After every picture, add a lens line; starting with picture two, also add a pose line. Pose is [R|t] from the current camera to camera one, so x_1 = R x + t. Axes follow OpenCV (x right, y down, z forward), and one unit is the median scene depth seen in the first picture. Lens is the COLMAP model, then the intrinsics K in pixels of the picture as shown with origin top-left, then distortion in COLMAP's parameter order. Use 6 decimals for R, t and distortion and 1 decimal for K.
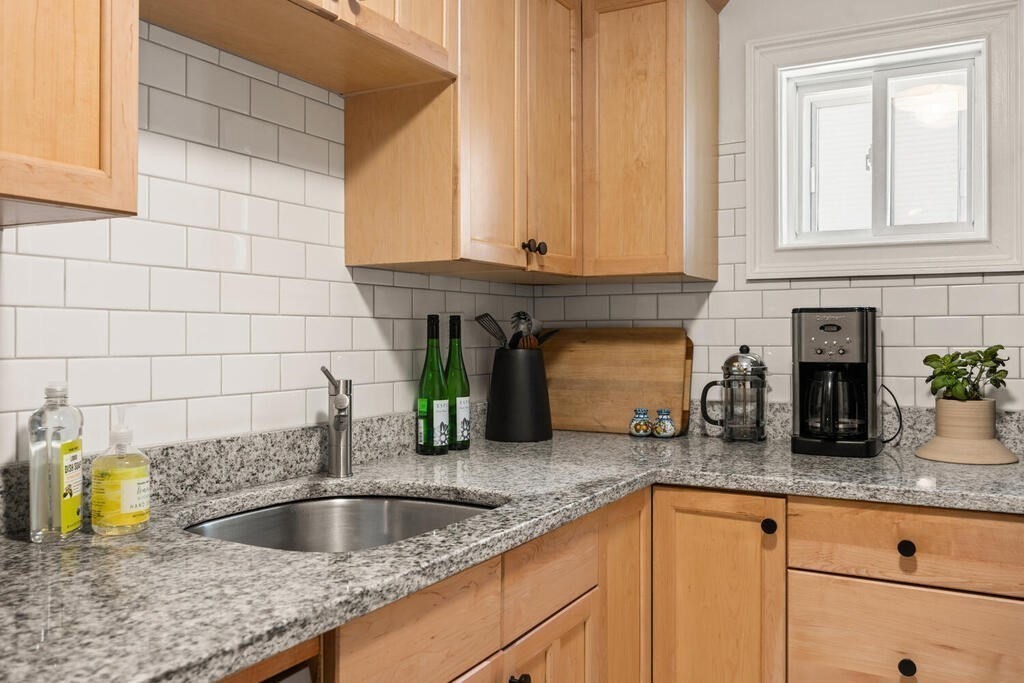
lens RADIAL K [[832.2, 0, 527.7], [0, 832.2, 323.7], [0, 0, 1]] dist [0.005214, 0.003434]
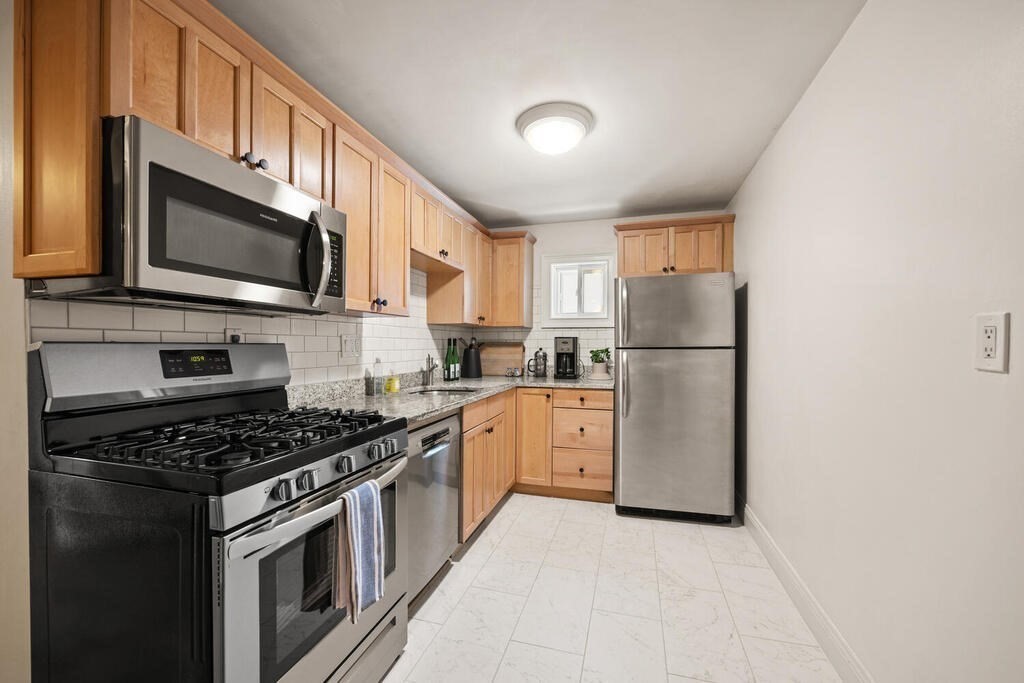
lens RADIAL K [[409.6, 0, 519.5], [0, 409.6, 346.4], [0, 0, 1]] dist [-0.002808, 0.000499]
pose [[0.975416, 0.000547, 0.220371, -0.202253], [-0.005102, 0.999785, 0.020100, -0.012987], [-0.220313, -0.020730, 0.975209, -0.635861]]
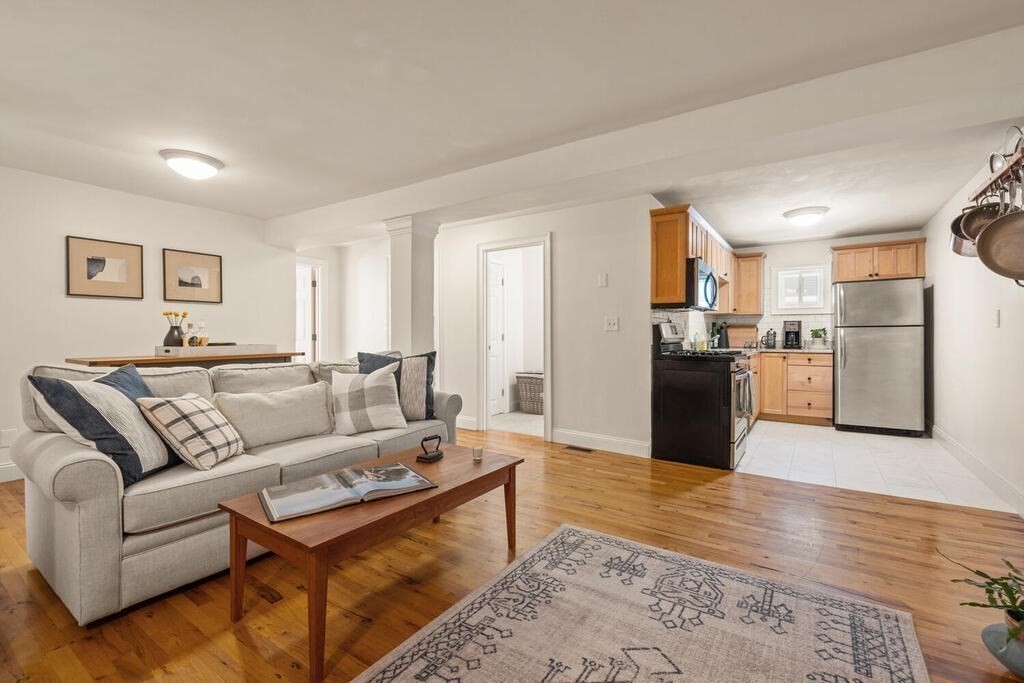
lens RADIAL K [[452.7, 0, 525.6], [0, 452.7, 333.1], [0, 0, 1]] dist [0.008367, 0.000700]
pose [[0.997308, -0.001831, -0.073300, -1.109833], [0.002900, 0.999891, 0.014480, 0.012479], [0.073266, -0.014654, 0.997205, -1.996671]]
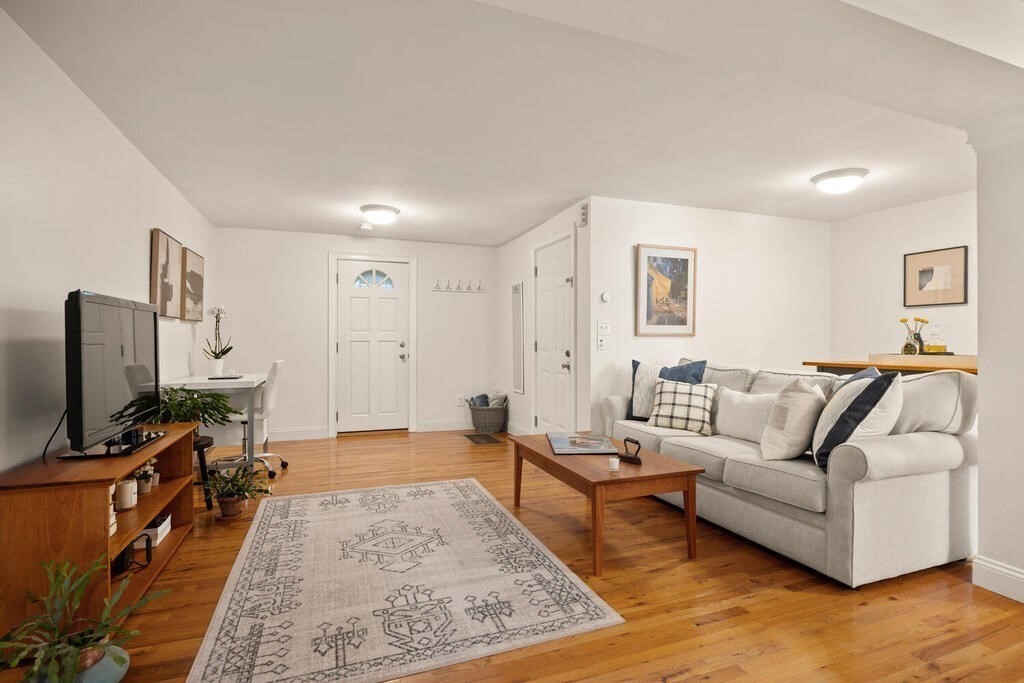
lens RADIAL K [[500.0, 0, 505.5], [0, 500.0, 337.3], [0, 0, 1]] dist [-0.005116, -0.002105]
pose [[-0.662436, -0.007830, -0.749078, -0.200227], [0.009394, 0.999780, -0.018758, 0.043738], [0.749060, -0.019463, -0.662216, -0.197106]]
